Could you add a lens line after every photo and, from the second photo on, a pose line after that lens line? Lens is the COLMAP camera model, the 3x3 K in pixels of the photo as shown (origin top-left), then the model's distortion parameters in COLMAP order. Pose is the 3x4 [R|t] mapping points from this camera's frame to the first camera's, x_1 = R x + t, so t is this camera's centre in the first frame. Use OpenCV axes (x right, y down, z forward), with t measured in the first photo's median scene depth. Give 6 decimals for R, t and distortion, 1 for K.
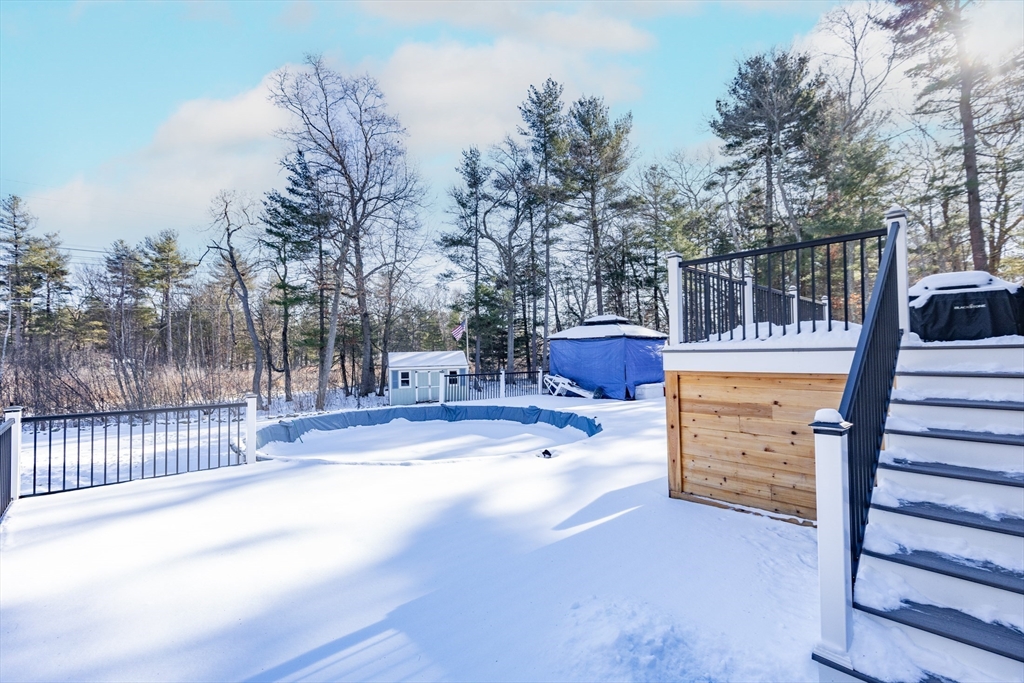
lens RADIAL K [[459.4, 0, 515.9], [0, 459.4, 346.1], [0, 0, 1]] dist [0.001107, 0.000496]
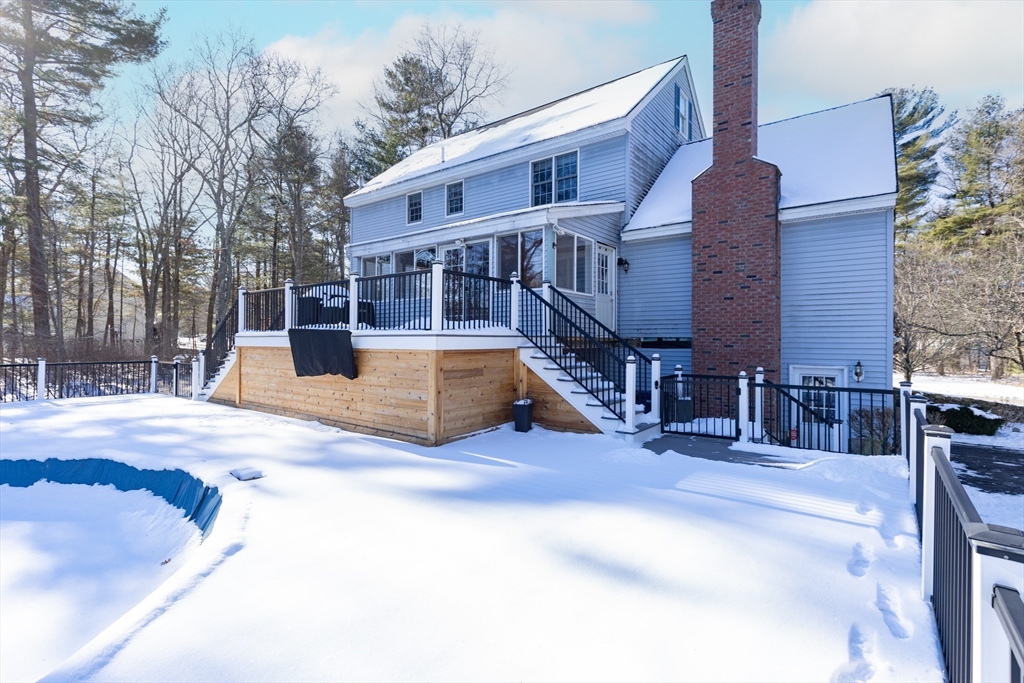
lens RADIAL K [[459.4, 0, 516.9], [0, 459.4, 340.5], [0, 0, 1]] dist [0.001107, 0.000496]
pose [[-0.174628, 0.004800, 0.984623, -1.117587], [-0.028637, 0.999540, -0.009951, 0.034217], [-0.984218, -0.029935, -0.174410, 1.108494]]
